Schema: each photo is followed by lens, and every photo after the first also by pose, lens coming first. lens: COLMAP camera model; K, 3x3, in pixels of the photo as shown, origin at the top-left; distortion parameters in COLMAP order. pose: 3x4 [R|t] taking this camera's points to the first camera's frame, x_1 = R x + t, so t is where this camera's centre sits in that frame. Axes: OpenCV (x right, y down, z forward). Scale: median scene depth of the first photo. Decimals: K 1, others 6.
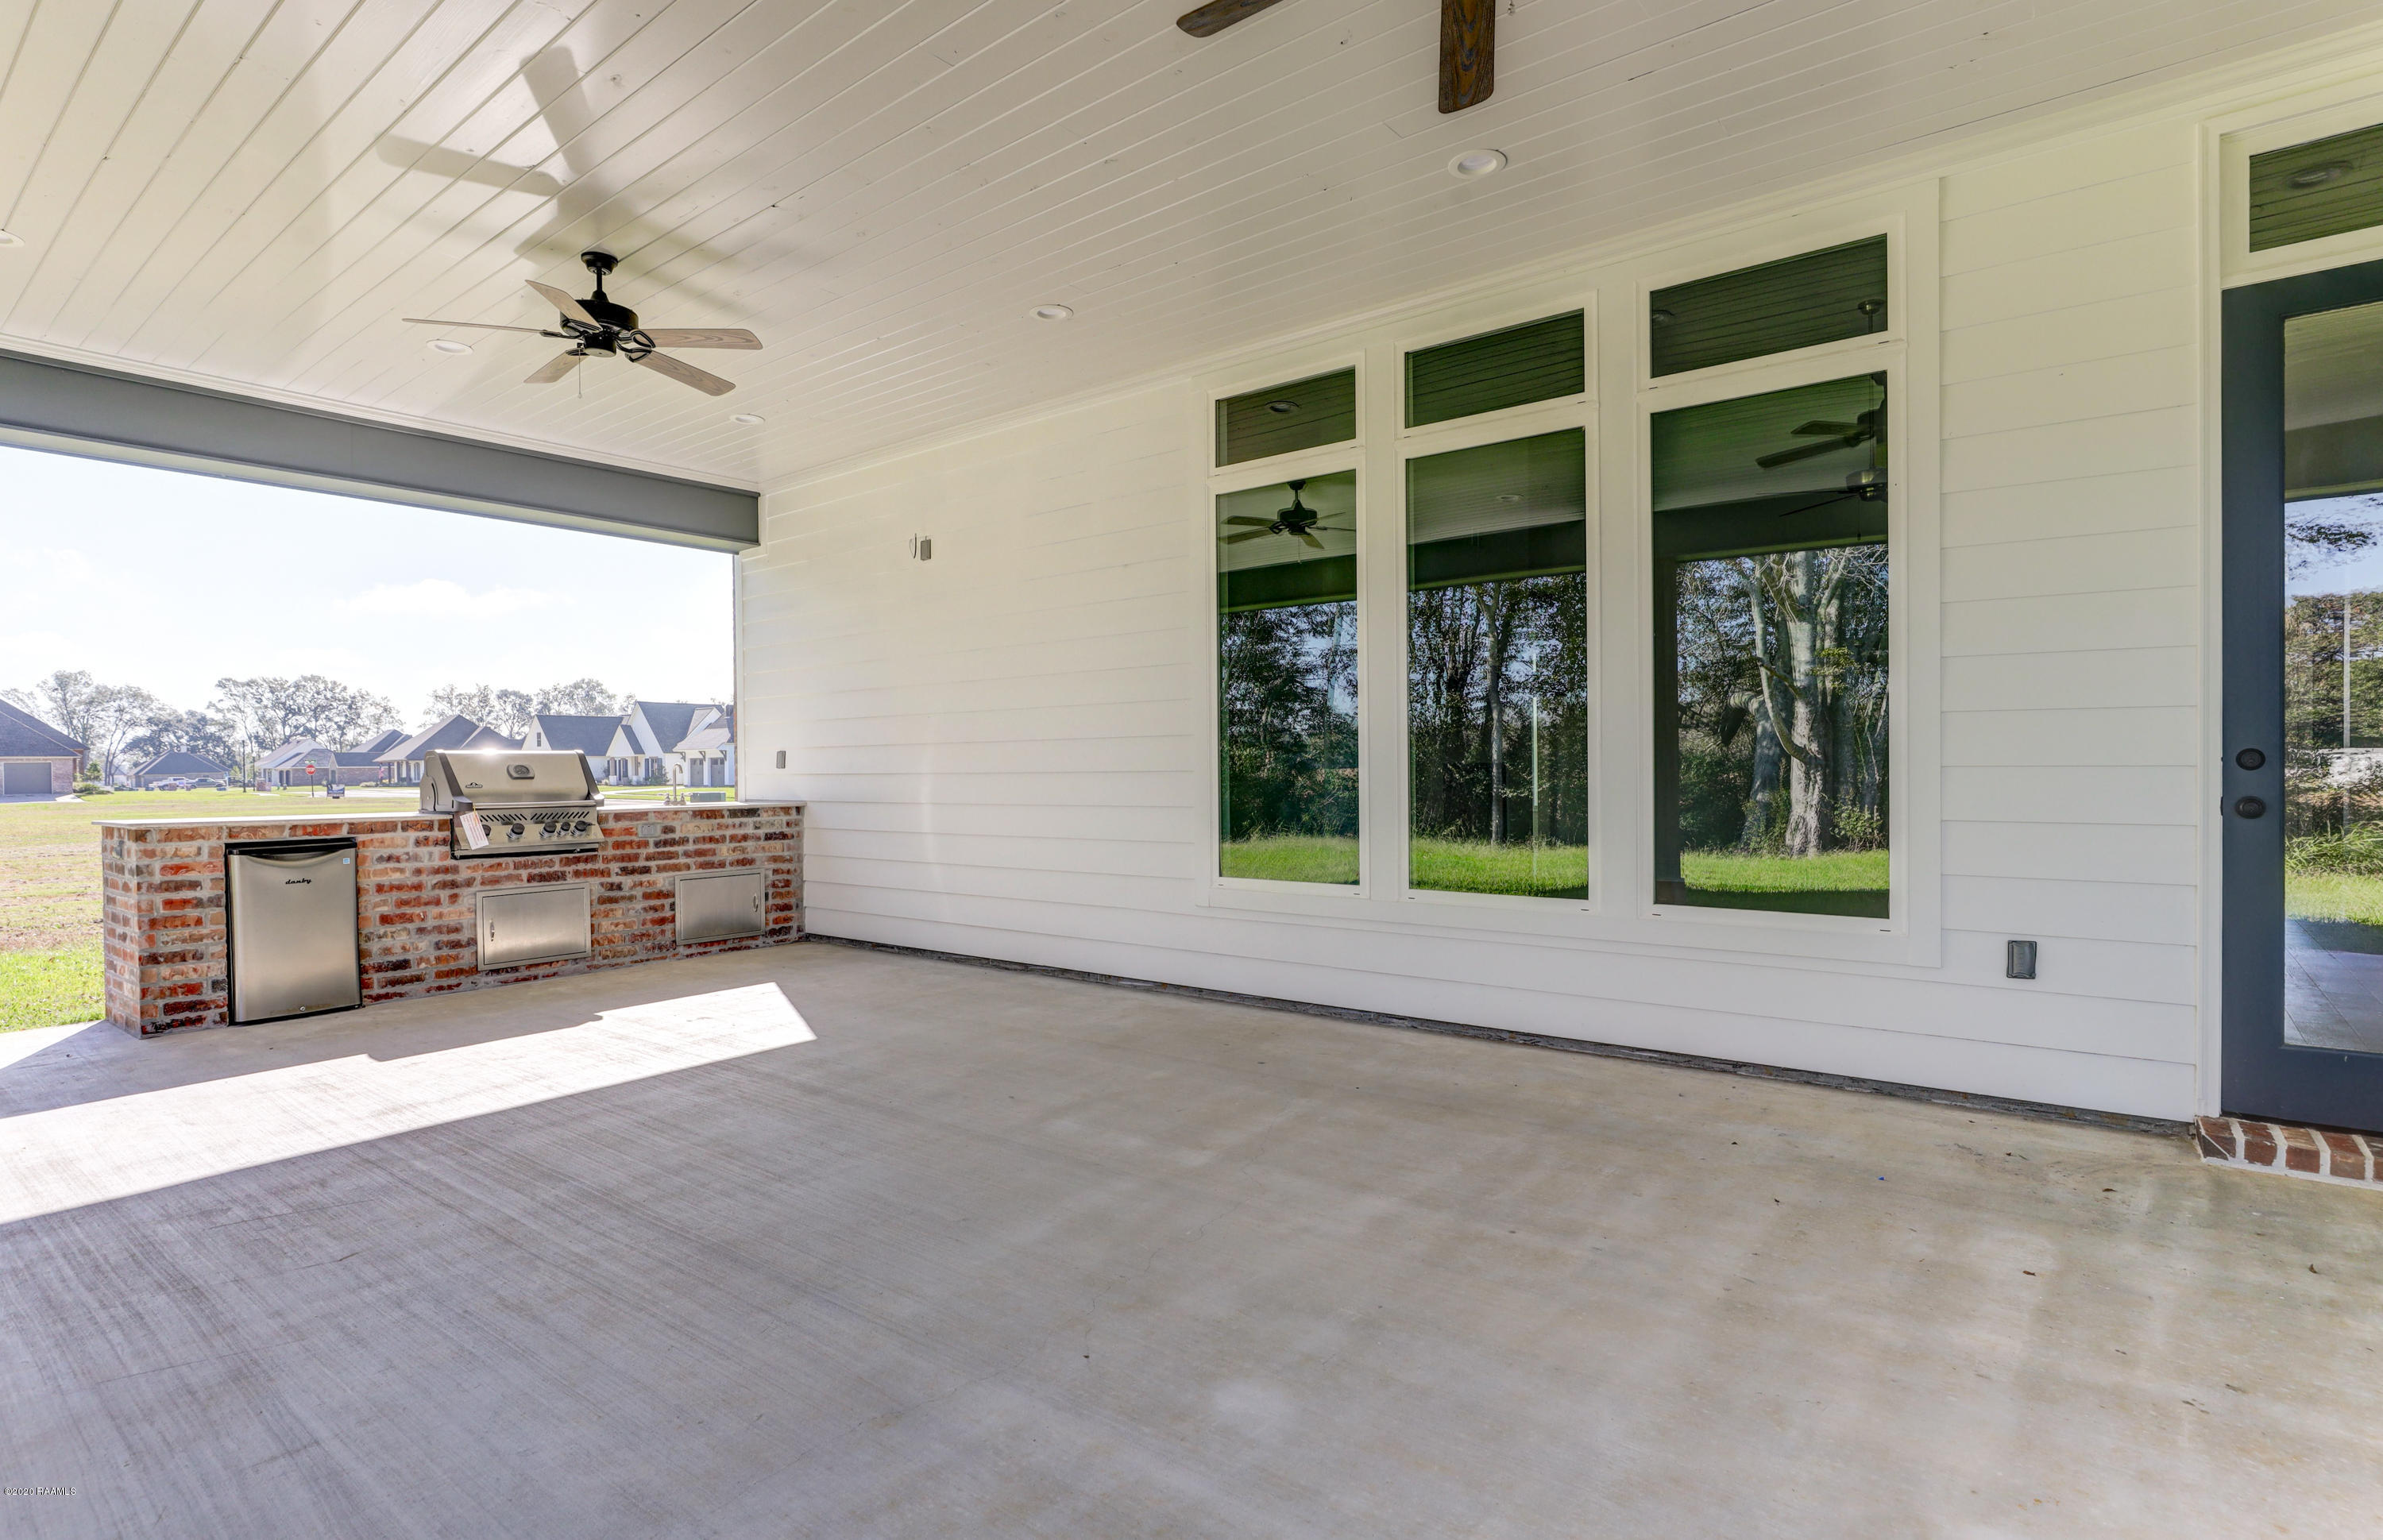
lens RADIAL K [[1179.8, 0, 1191.5], [0, 1179.8, 770.0], [0, 0, 1]] dist [-0.013450, 0.000301]
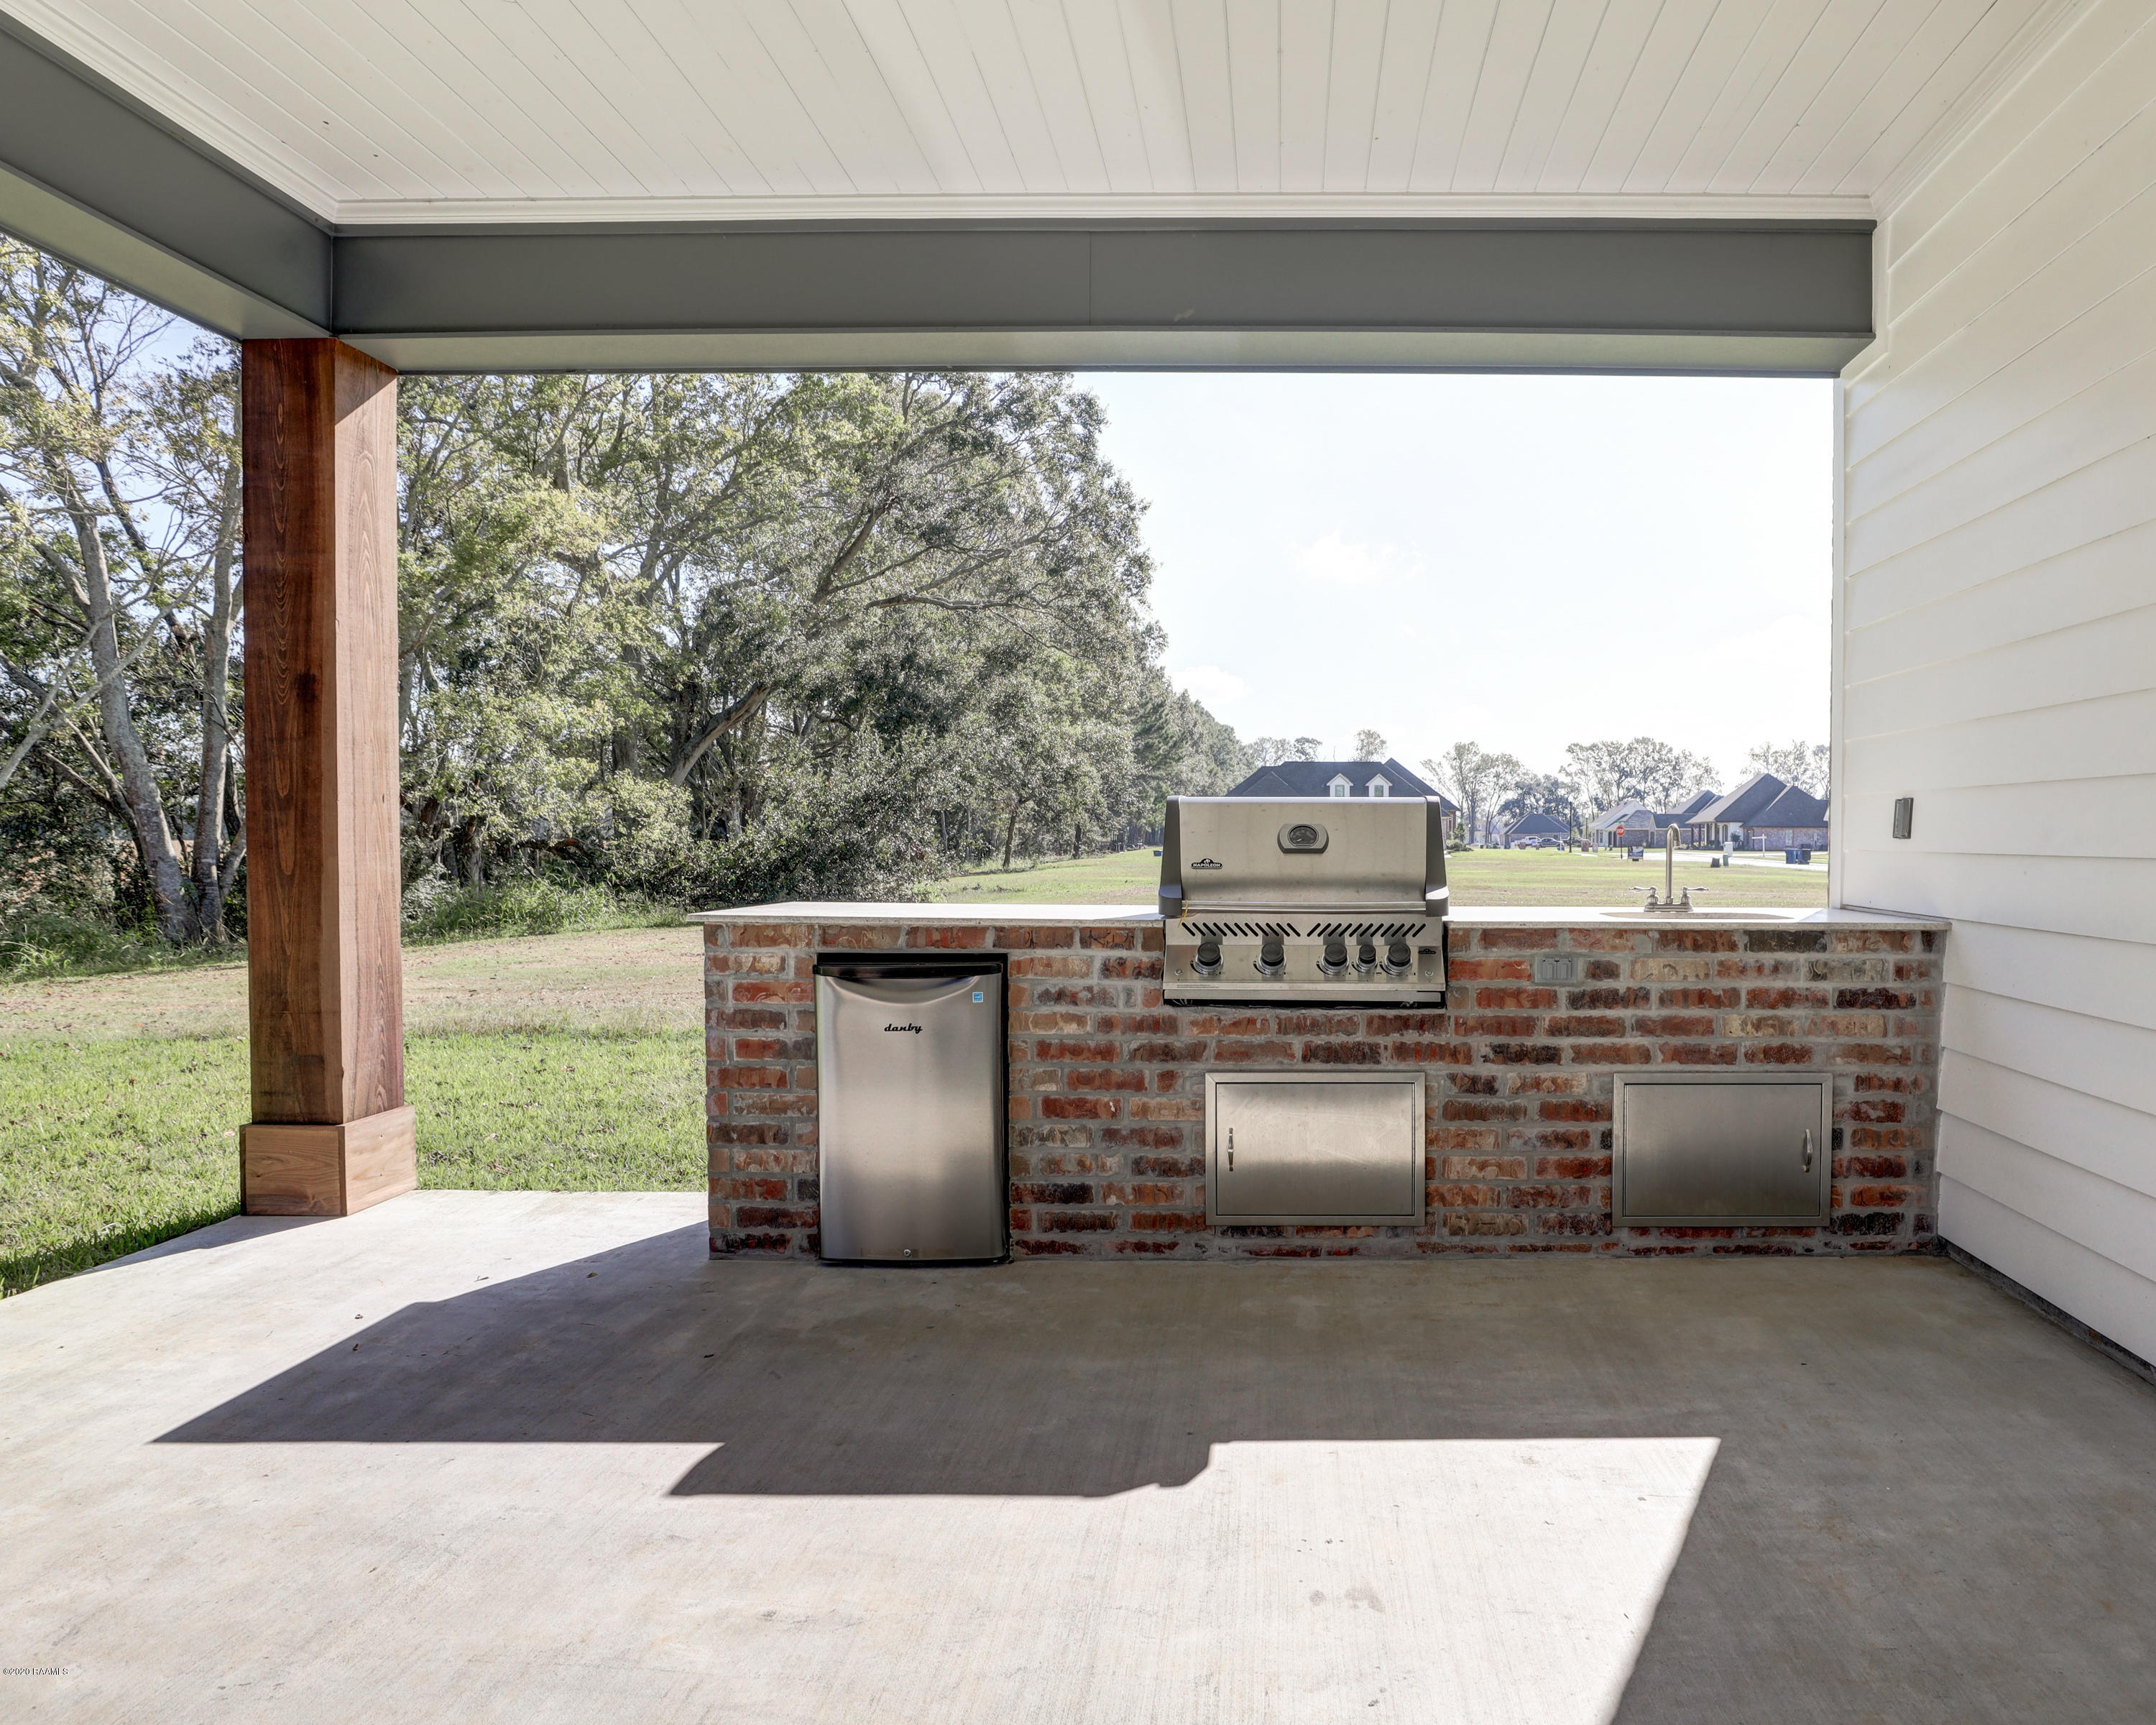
lens RADIAL K [[1392.9, 0, 1255.5], [0, 1392.9, 877.0], [0, 0, 1]] dist [-0.033722, -0.000045]
pose [[0.608569, 0.035812, -0.792693, -0.113034], [-0.011802, 0.999279, 0.036085, -0.003193], [0.793413, -0.012605, 0.608553, 0.624844]]
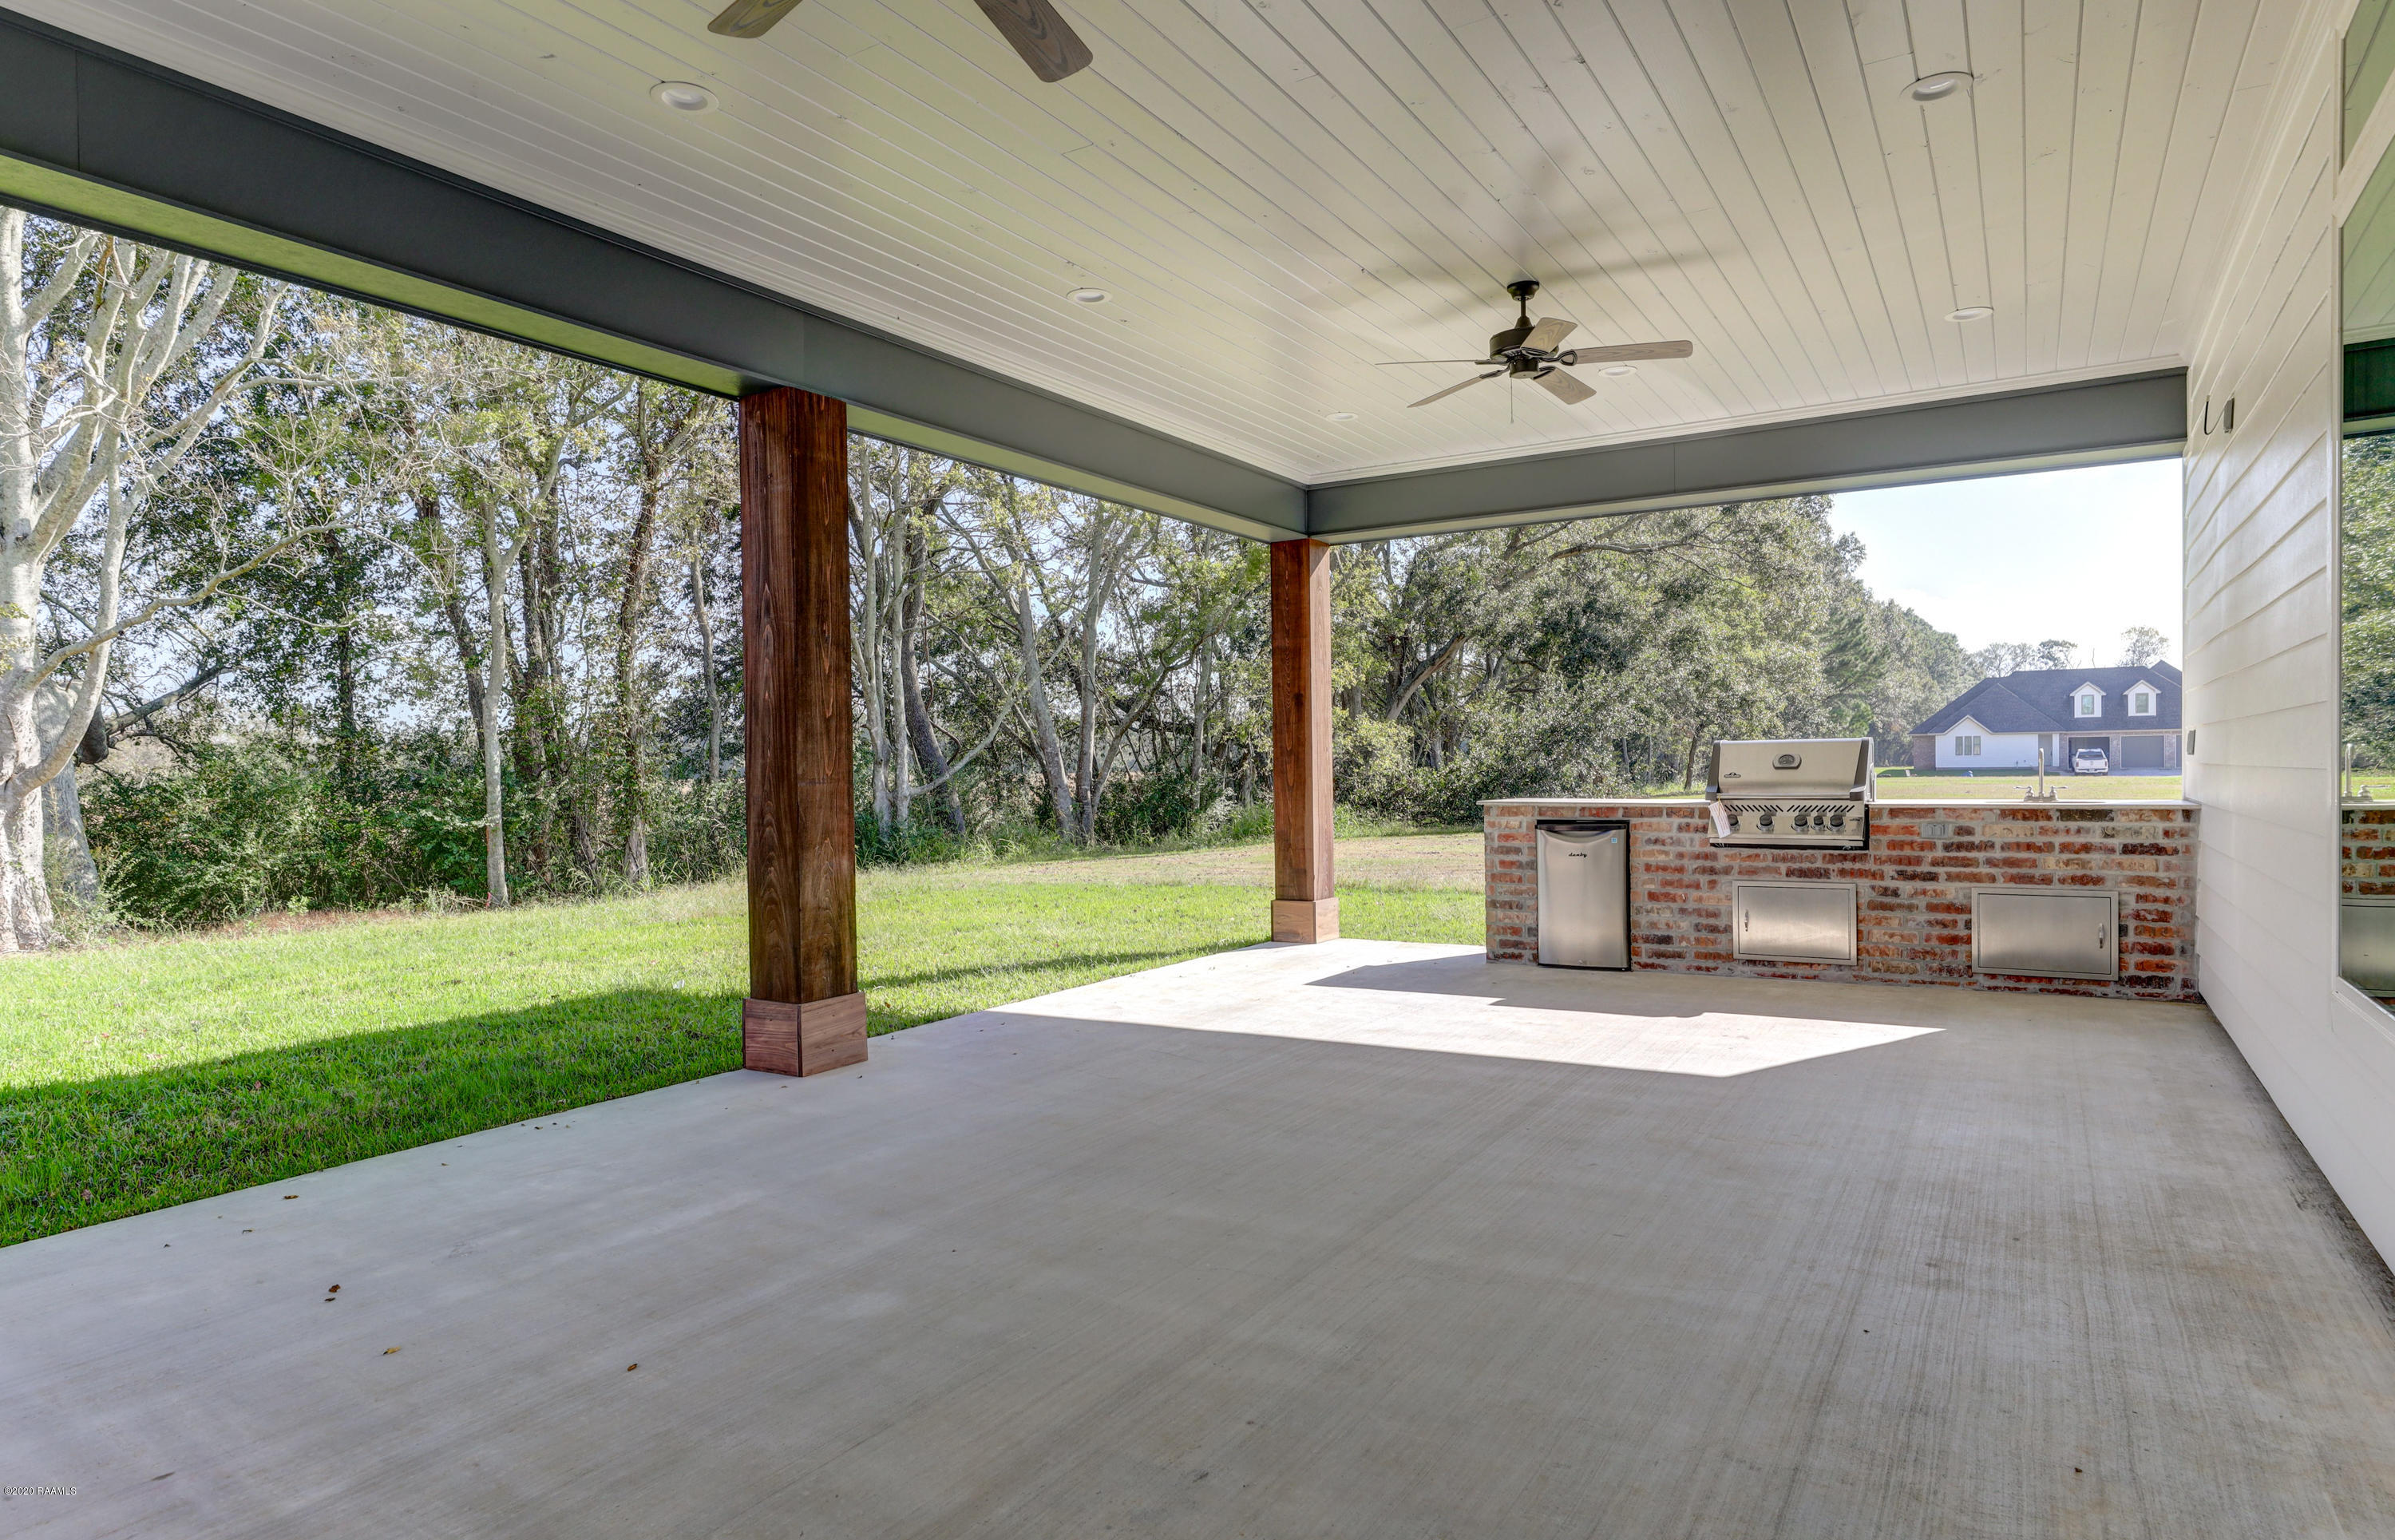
lens RADIAL K [[1367.0, 0, 1186.6], [0, 1367.0, 788.5], [0, 0, 1]] dist [-0.001773, -0.000001]
pose [[0.120728, 0.025212, -0.992365, 0.483250], [0.010425, 0.999590, 0.026663, -0.011298], [0.992631, -0.013565, 0.120416, 0.377370]]
